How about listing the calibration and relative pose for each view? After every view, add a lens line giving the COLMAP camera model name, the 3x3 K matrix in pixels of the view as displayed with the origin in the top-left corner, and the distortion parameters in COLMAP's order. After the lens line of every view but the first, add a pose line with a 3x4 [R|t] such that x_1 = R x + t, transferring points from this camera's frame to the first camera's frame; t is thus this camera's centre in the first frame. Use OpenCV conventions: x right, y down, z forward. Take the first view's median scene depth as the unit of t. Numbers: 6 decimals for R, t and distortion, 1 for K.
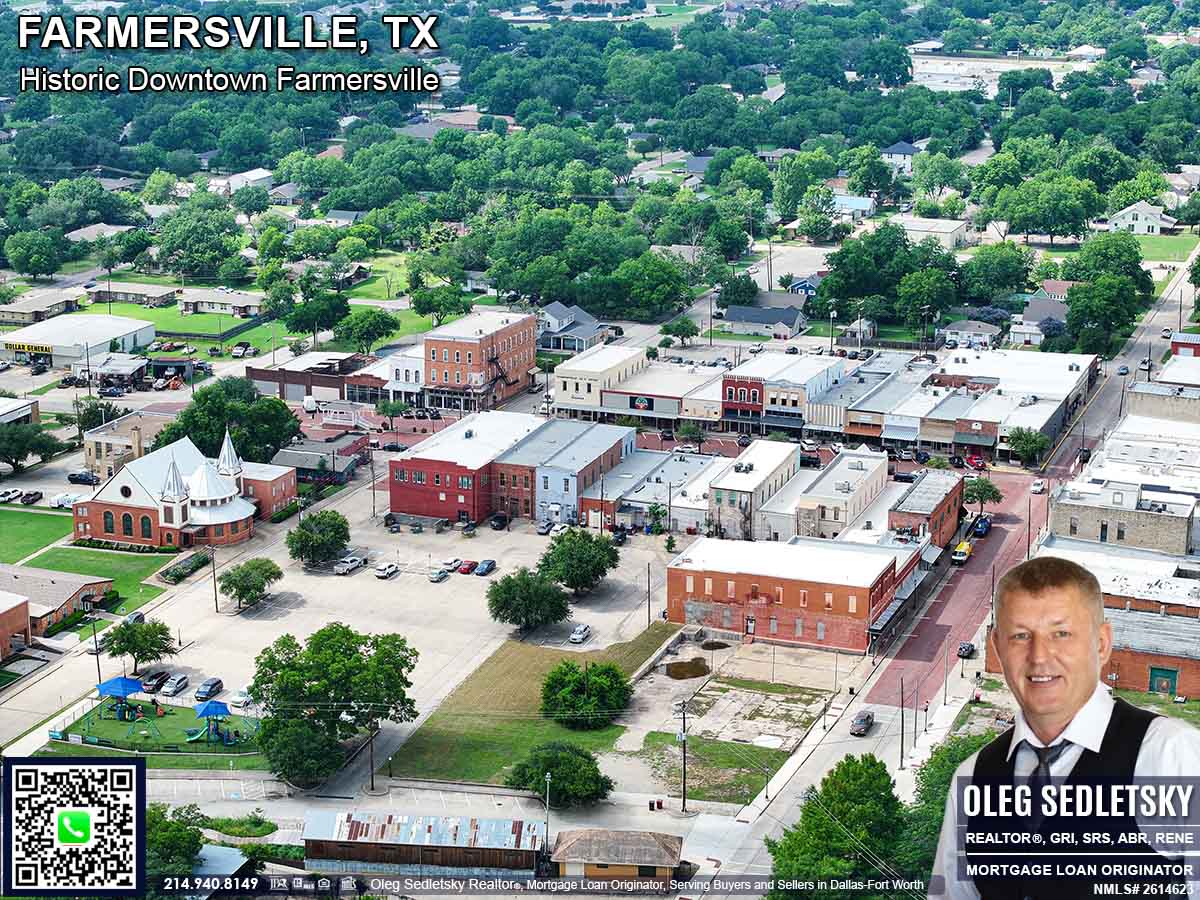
lens RADIAL K [[2393.4, 0, 608.3], [0, 2393.4, 448.3], [0, 0, 1]] dist [-0.247239, 1.240729]
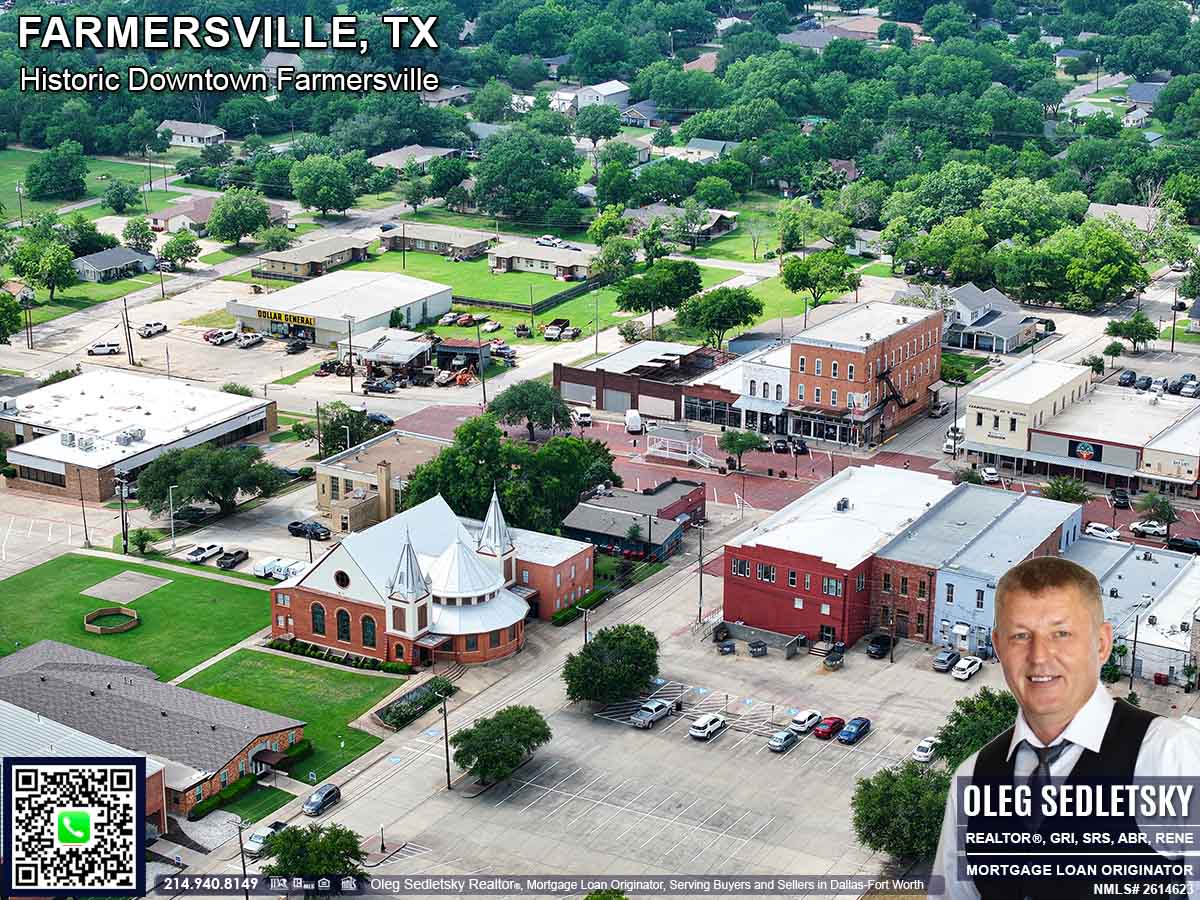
lens RADIAL K [[2393.4, 0, 608.3], [0, 2393.4, 448.3], [0, 0, 1]] dist [-0.247239, 1.240729]
pose [[0.985942, 0.051713, -0.158882, -0.012967], [-0.044366, 0.997791, 0.049448, -0.044444], [0.161088, -0.041703, 0.986059, 0.247604]]
